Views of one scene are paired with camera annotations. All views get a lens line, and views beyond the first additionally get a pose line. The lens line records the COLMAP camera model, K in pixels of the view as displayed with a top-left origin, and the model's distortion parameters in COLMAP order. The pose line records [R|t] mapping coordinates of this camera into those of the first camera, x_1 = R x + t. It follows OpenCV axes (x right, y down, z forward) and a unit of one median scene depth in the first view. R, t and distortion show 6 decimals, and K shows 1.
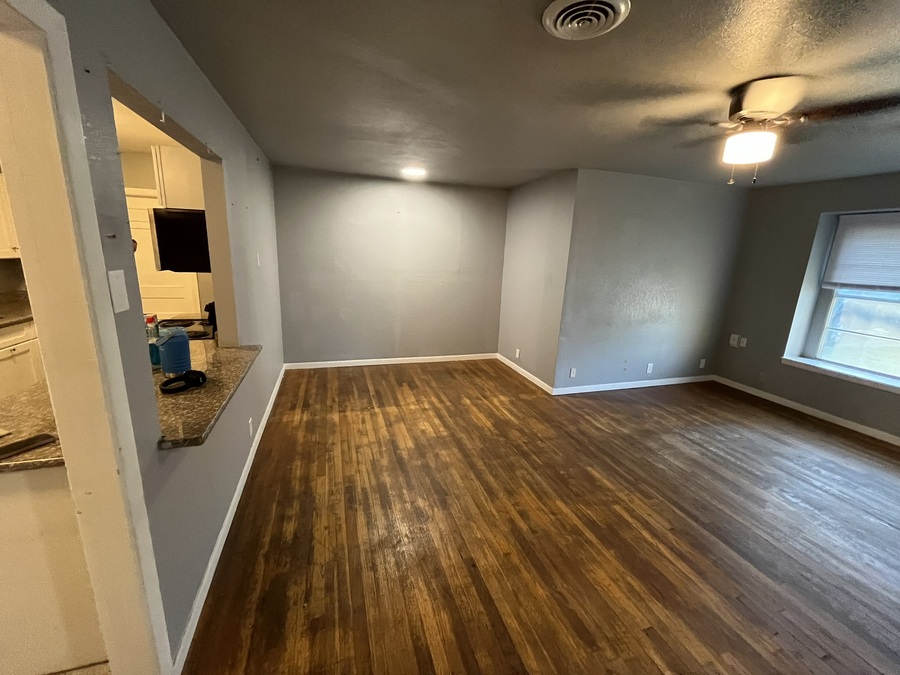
lens RADIAL K [[368.7, 0, 446.0], [0, 368.7, 336.6], [0, 0, 1]] dist [-0.001755, -0.000332]
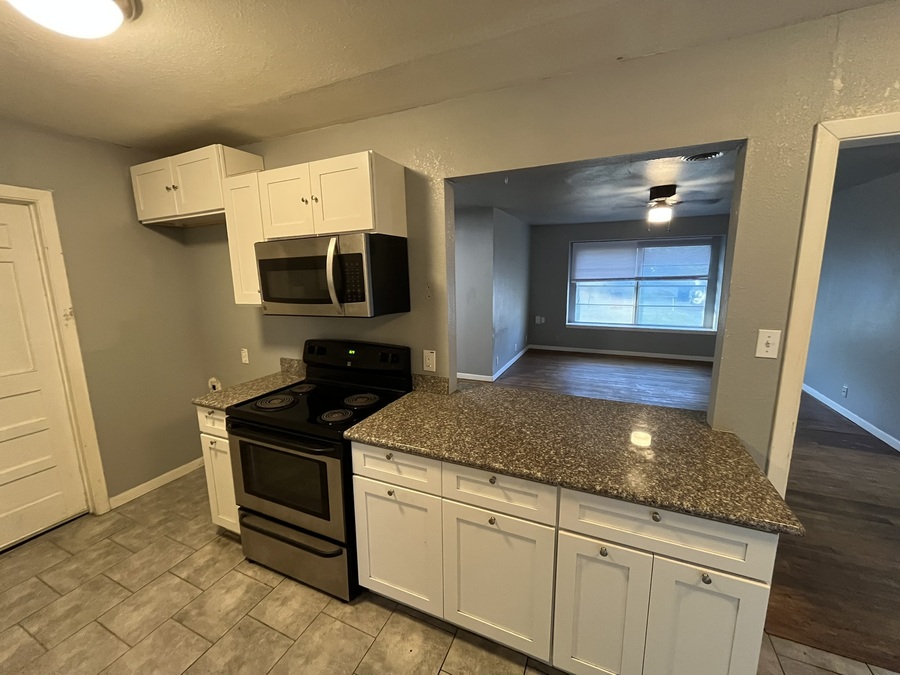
lens RADIAL K [[368.7, 0, 446.0], [0, 368.7, 336.6], [0, 0, 1]] dist [-0.001755, -0.000332]
pose [[0.665787, -0.177365, 0.724755, -1.212778], [0.211936, 0.976282, 0.044228, -0.140236], [-0.715410, 0.124155, 0.687586, 0.390619]]
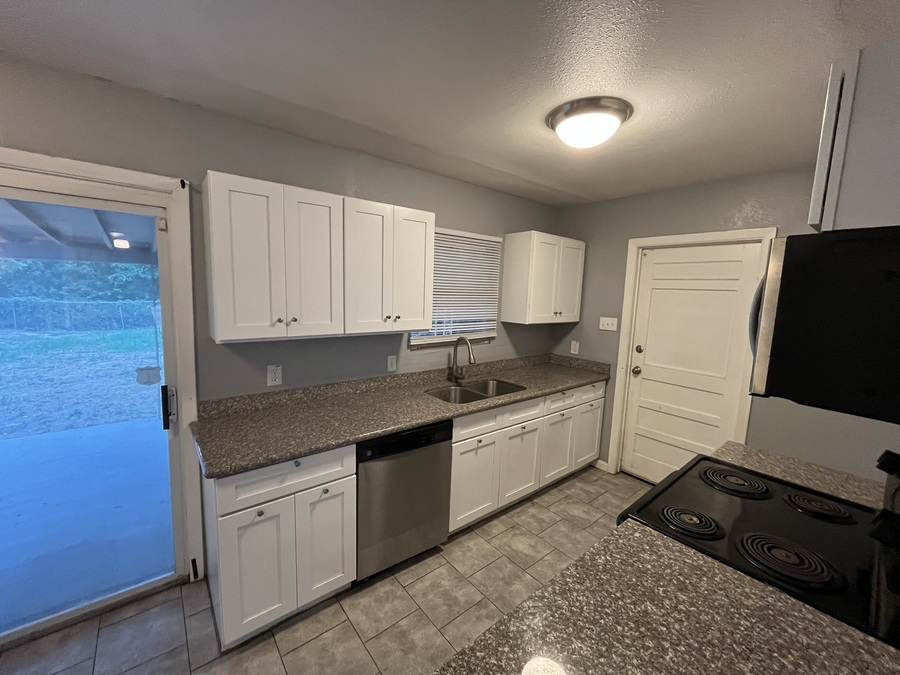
lens RADIAL K [[368.7, 0, 446.0], [0, 368.7, 336.6], [0, 0, 1]] dist [-0.001755, -0.000332]
pose [[0.369467, 0.092308, -0.924648, -0.535711], [-0.234301, 0.972158, 0.003430, -0.161578], [0.899220, 0.215379, 0.380808, 0.544668]]
